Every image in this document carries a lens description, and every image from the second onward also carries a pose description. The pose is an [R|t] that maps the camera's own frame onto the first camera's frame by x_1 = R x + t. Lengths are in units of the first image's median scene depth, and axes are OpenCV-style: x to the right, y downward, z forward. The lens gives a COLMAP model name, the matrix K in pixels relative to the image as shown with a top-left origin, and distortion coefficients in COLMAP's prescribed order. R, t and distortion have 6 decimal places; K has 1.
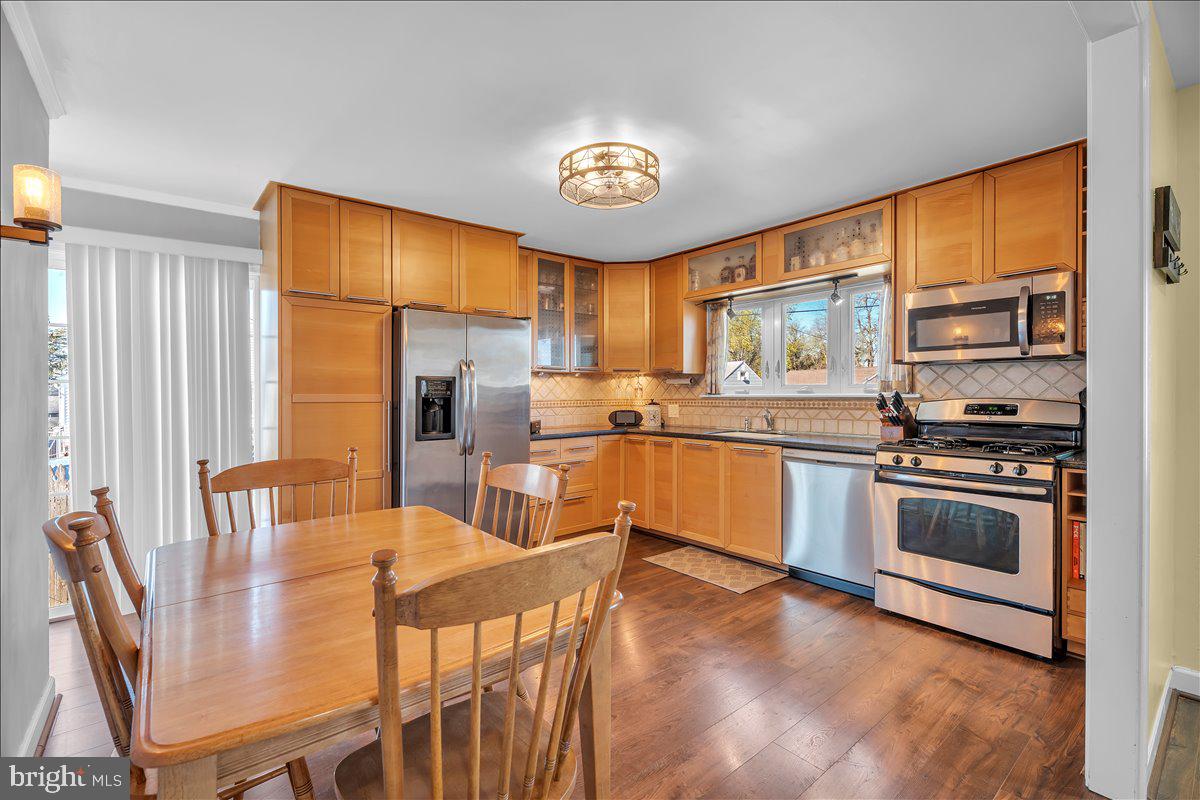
lens RADIAL K [[536.3, 0, 600.7], [0, 536.3, 392.6], [0, 0, 1]] dist [-0.003506, 0.002319]
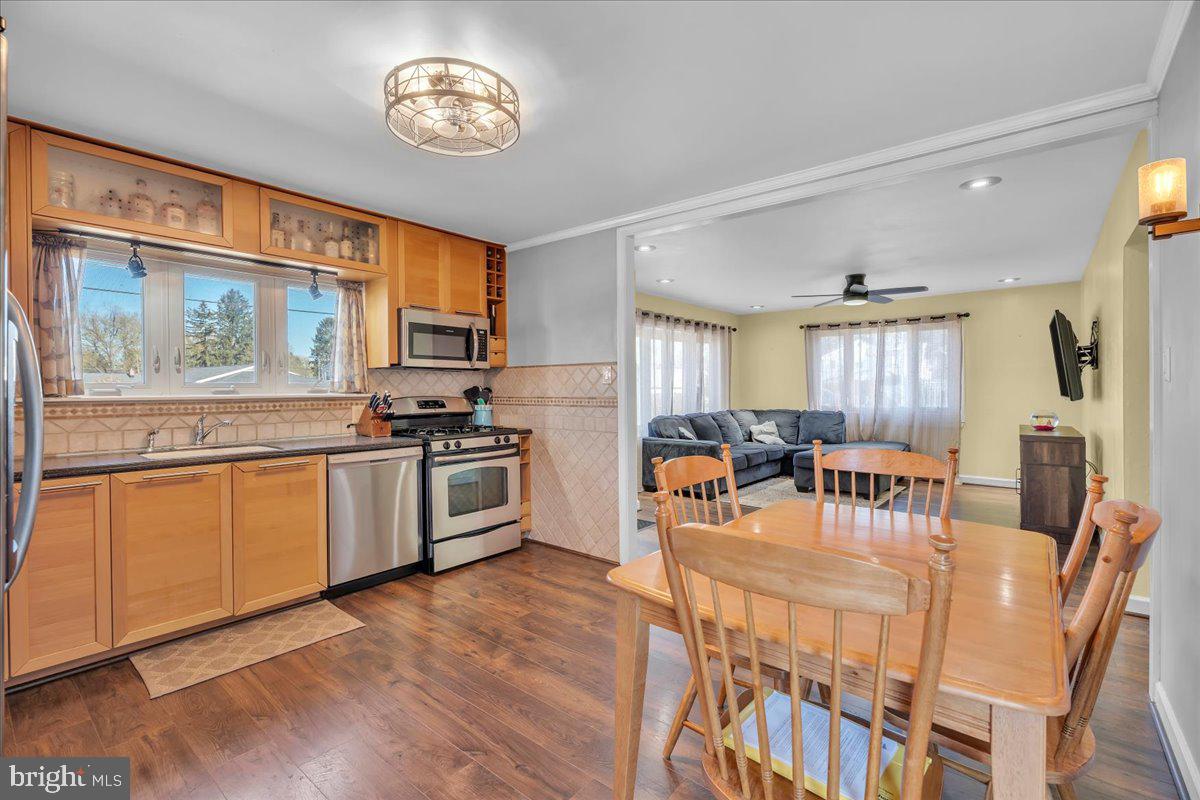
lens RADIAL K [[536.3, 0, 592.4], [0, 536.3, 392.3], [0, 0, 1]] dist [-0.003506, 0.002319]
pose [[-0.189746, 0.004028, 0.981825, -0.578919], [0.007350, 0.999969, -0.002682, 0.005794], [-0.981806, 0.006707, -0.189769, 0.711718]]
